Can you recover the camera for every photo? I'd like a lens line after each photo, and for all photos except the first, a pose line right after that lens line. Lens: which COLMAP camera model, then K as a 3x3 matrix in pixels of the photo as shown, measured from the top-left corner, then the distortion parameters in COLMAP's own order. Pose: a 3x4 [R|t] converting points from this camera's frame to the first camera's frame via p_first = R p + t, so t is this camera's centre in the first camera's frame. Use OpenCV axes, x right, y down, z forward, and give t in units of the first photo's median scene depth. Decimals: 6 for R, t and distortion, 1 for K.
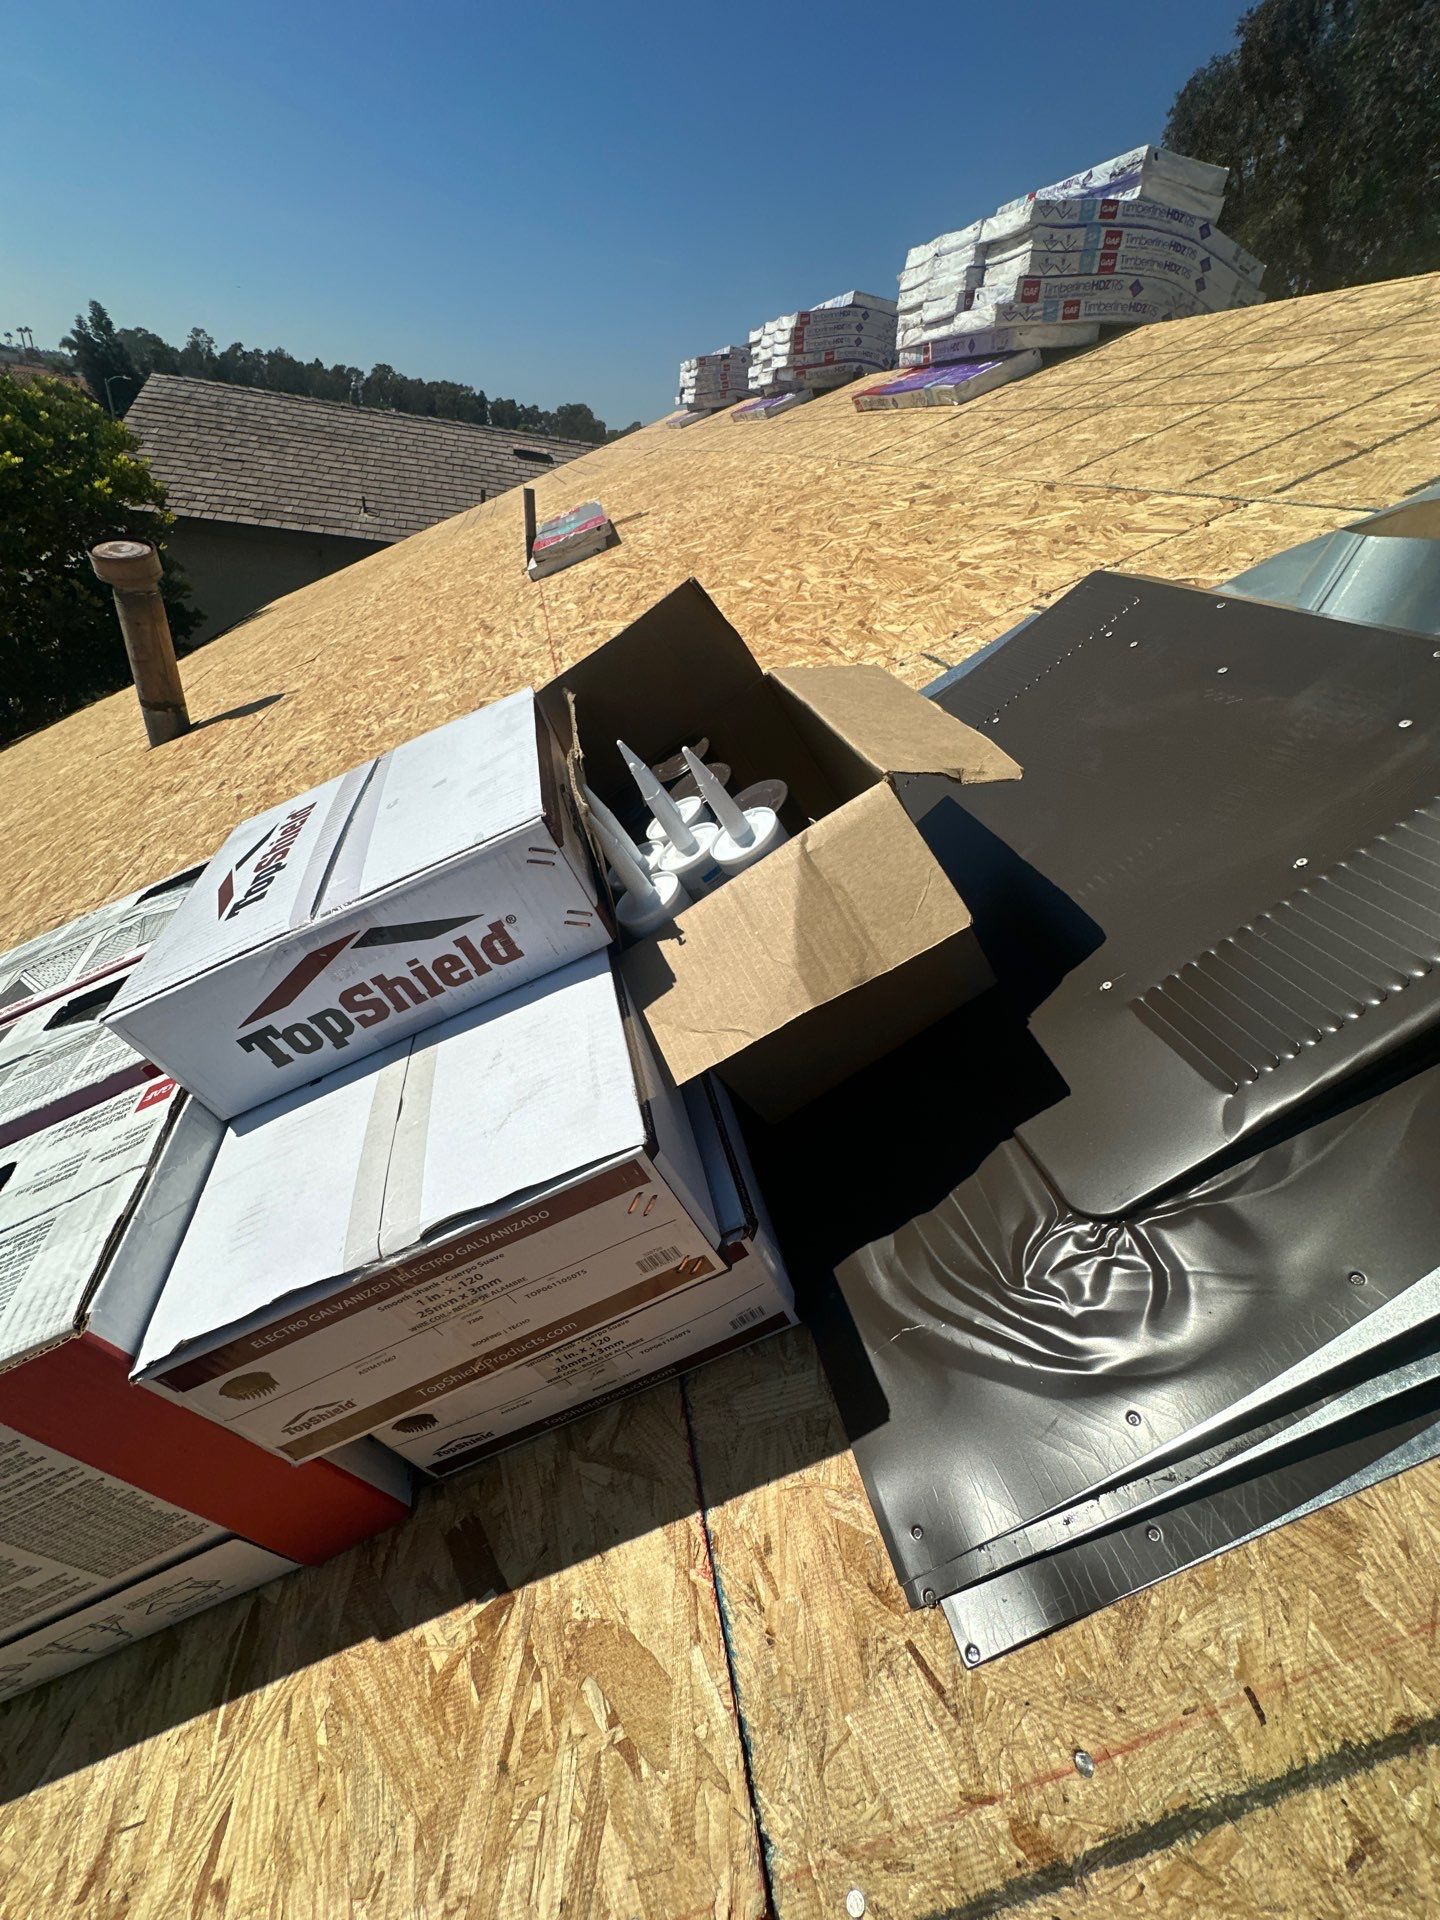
lens RADIAL K [[752.7, 0, 715.2], [0, 752.7, 969.4], [0, 0, 1]] dist [-0.003896, 0.000432]
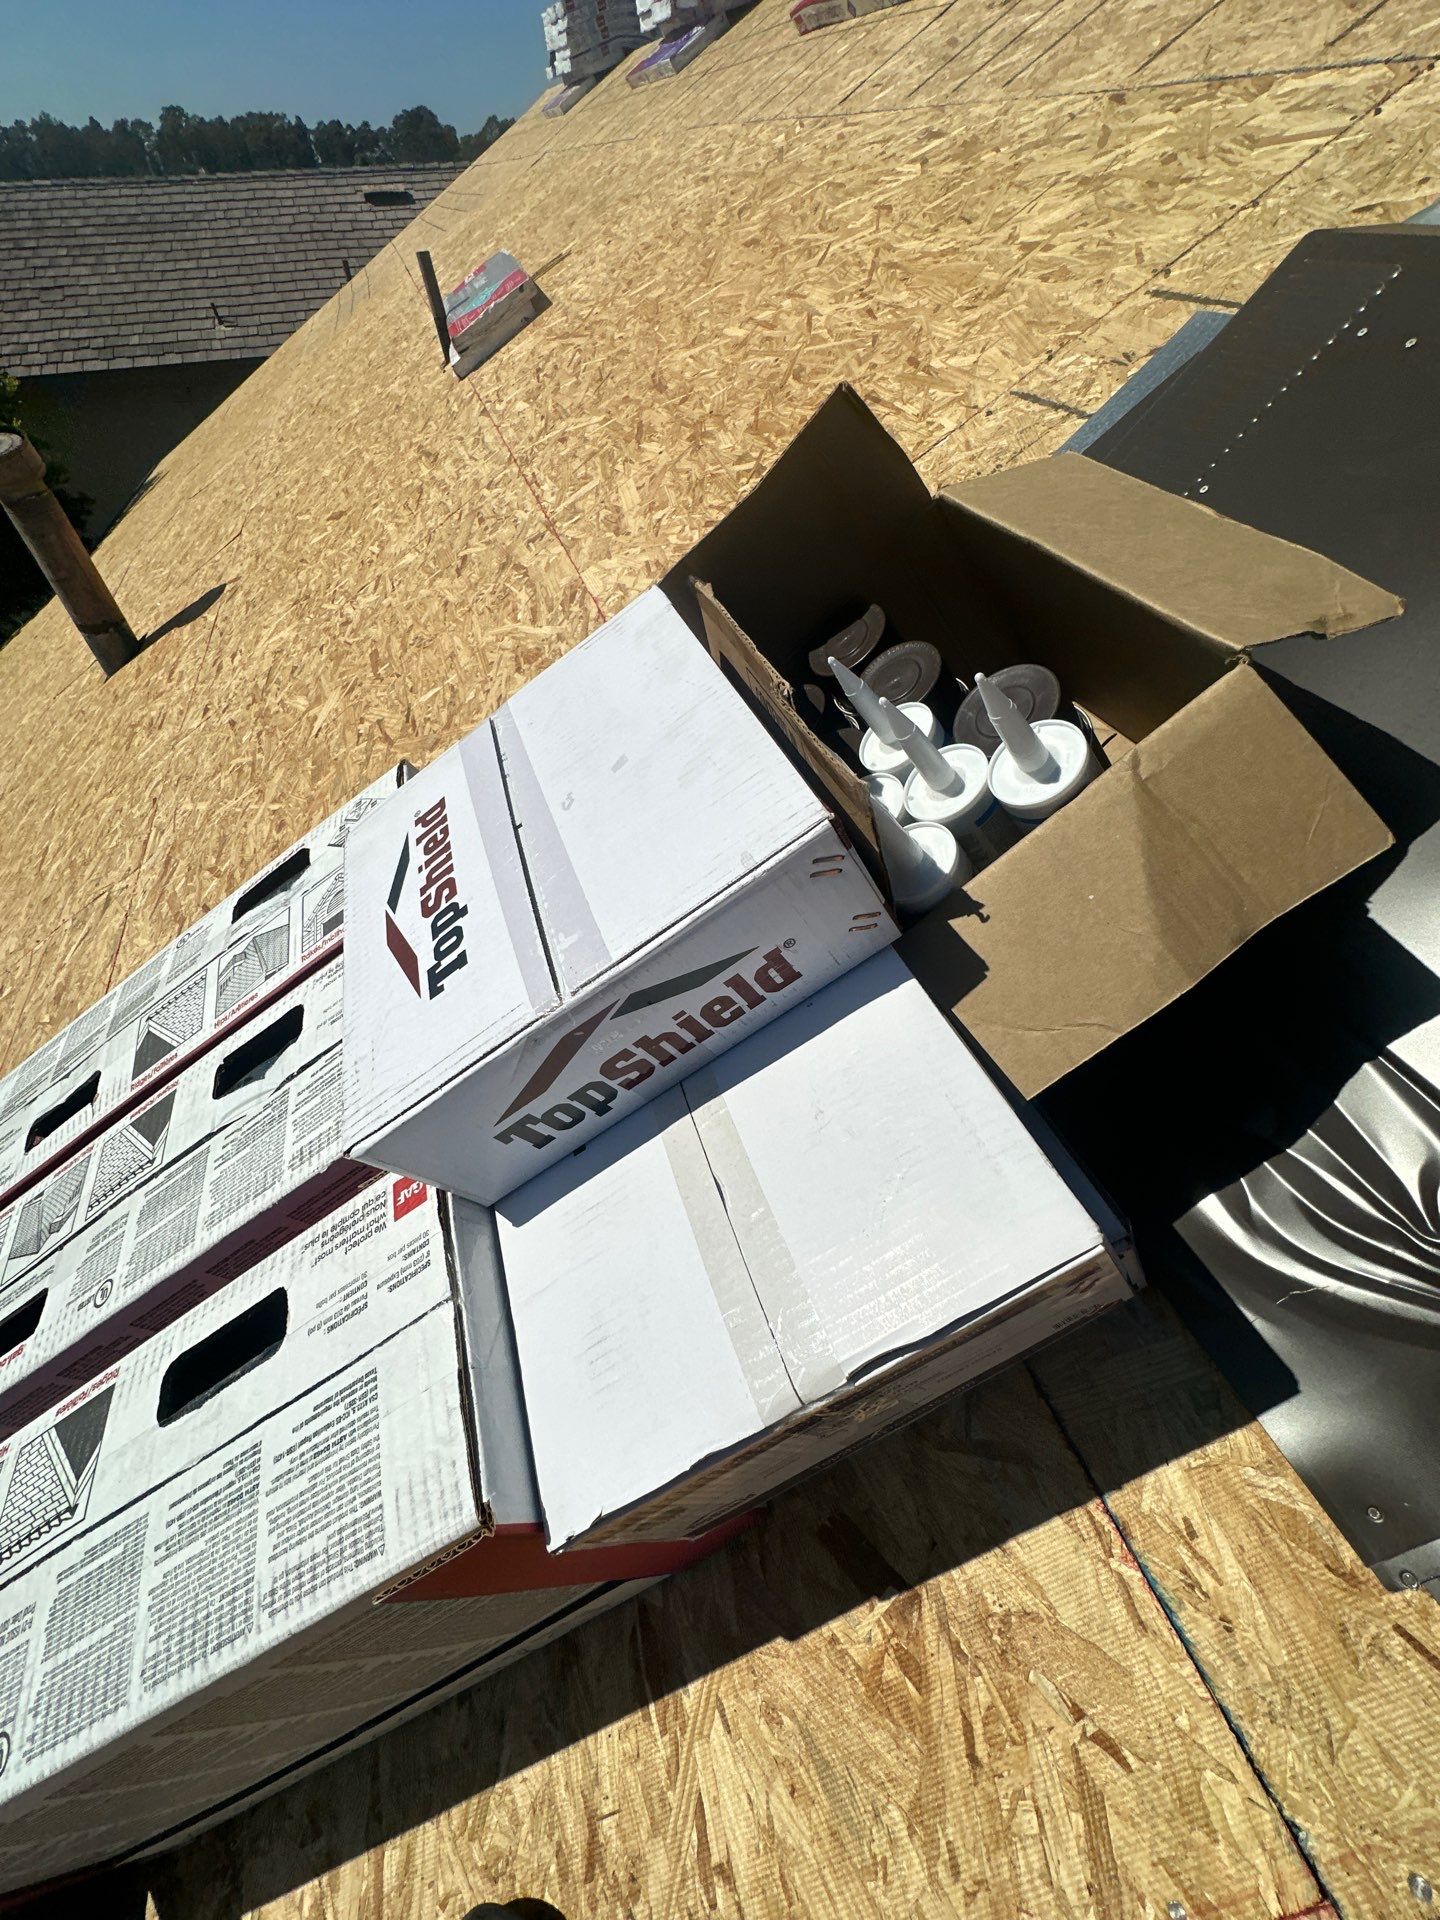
lens RADIAL K [[748.1, 0, 720.0], [0, 748.1, 960.0], [0, 0, 1]] dist [-0.002063, 0.000135]
pose [[0.980483, -0.191051, -0.046407, -0.098535], [0.196606, 0.952340, 0.233228, -0.079309], [-0.000364, -0.237800, 0.971314, 0.070531]]
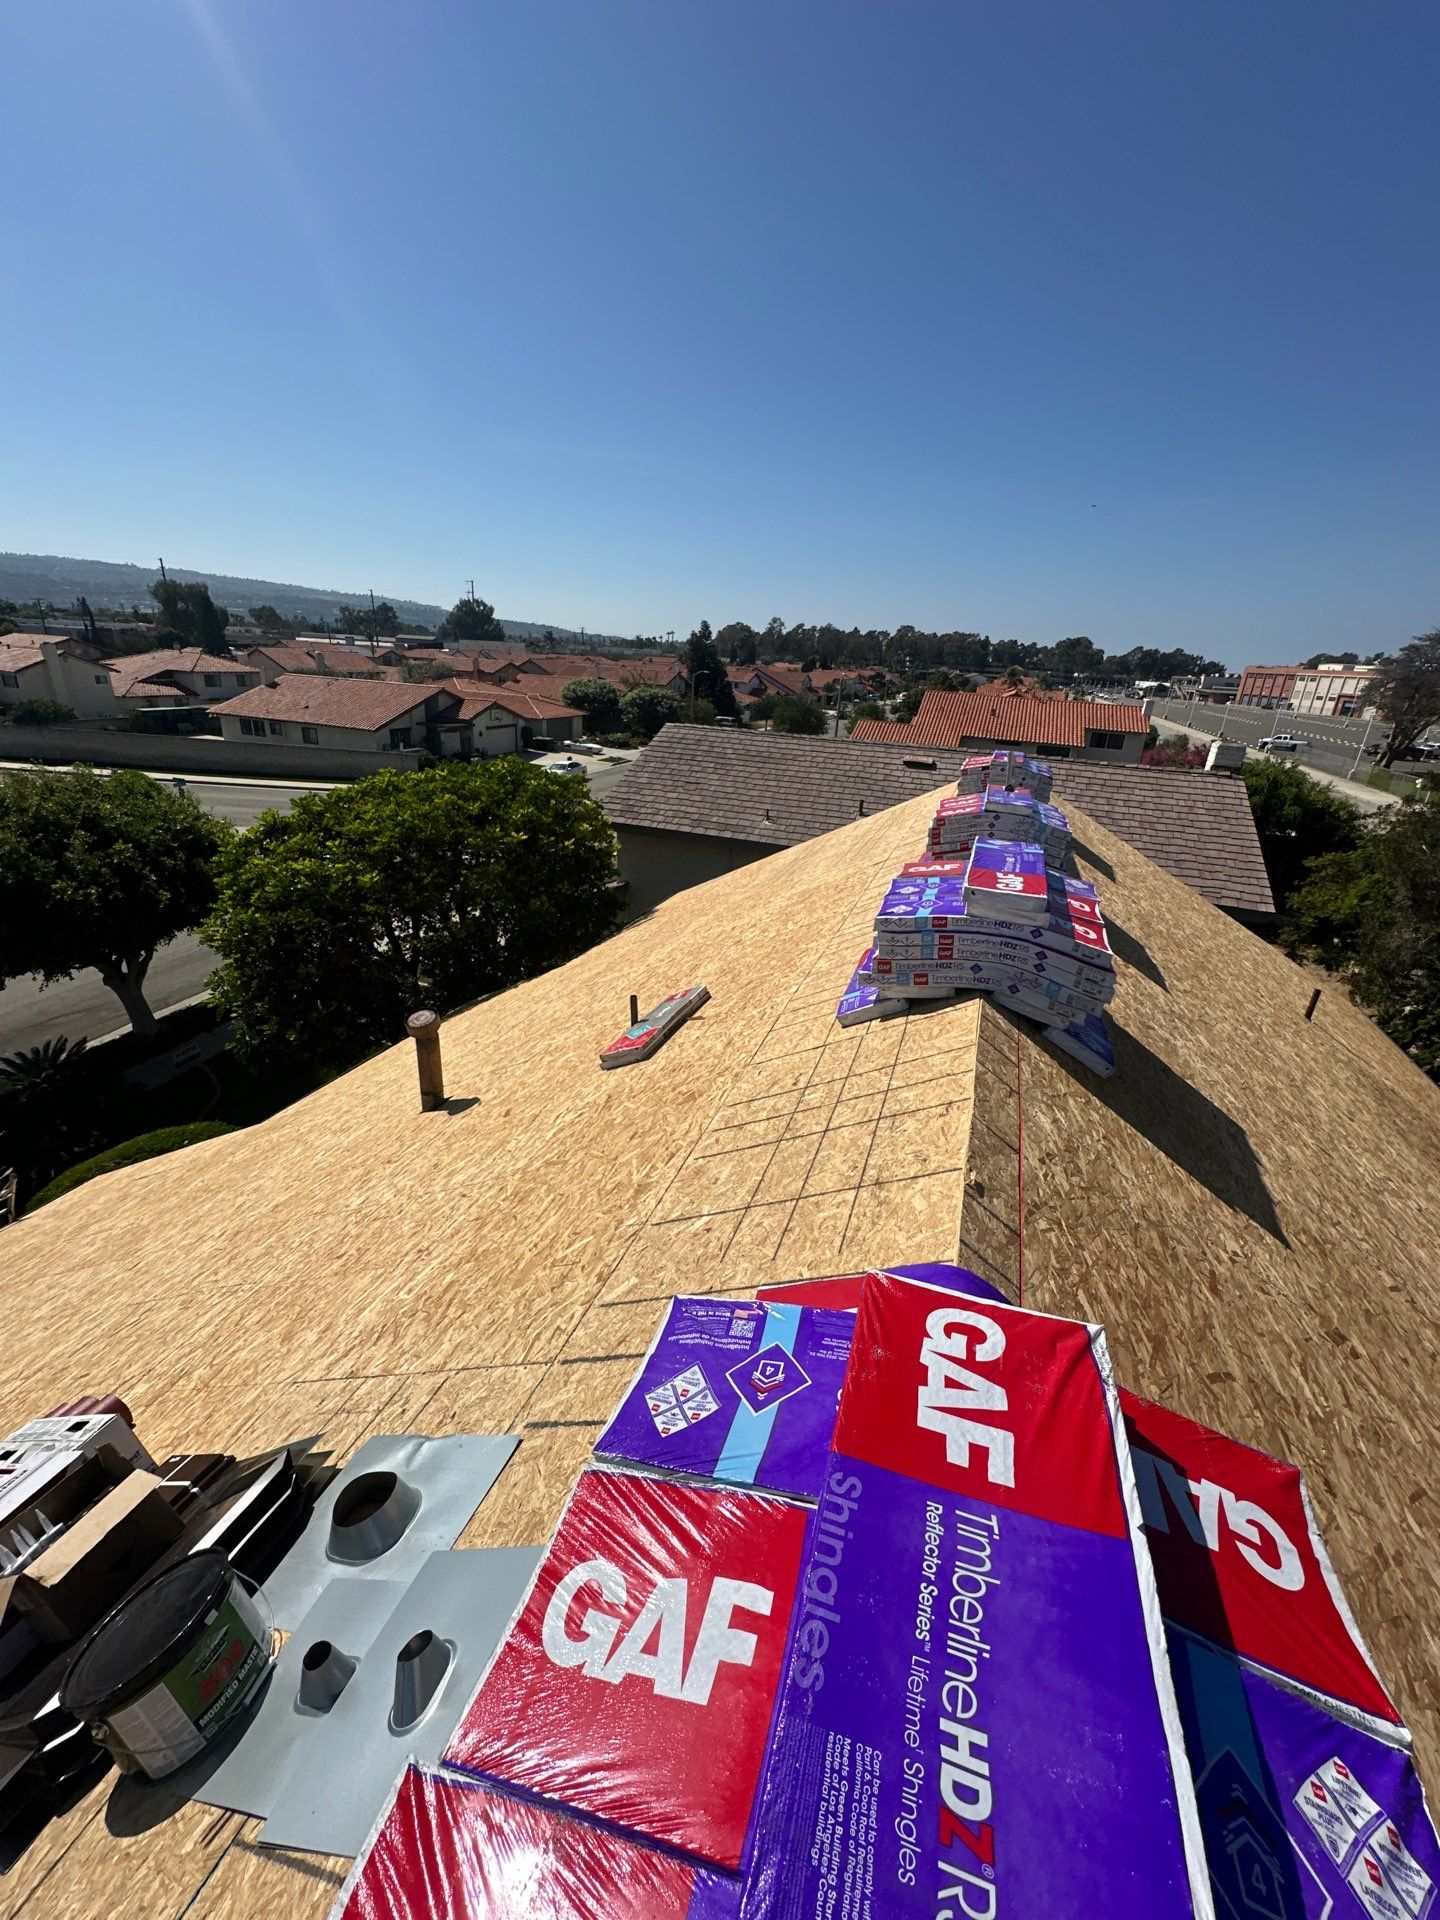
lens RADIAL K [[758.7, 0, 727.6], [0, 758.7, 989.8], [0, 0, 1]] dist [-0.000116, 0.000019]
pose [[0.847374, 0.125596, -0.515930, 1.735005], [-0.234205, 0.960411, -0.150863, -1.207924], [0.476557, 0.248670, 0.843242, -0.438637]]
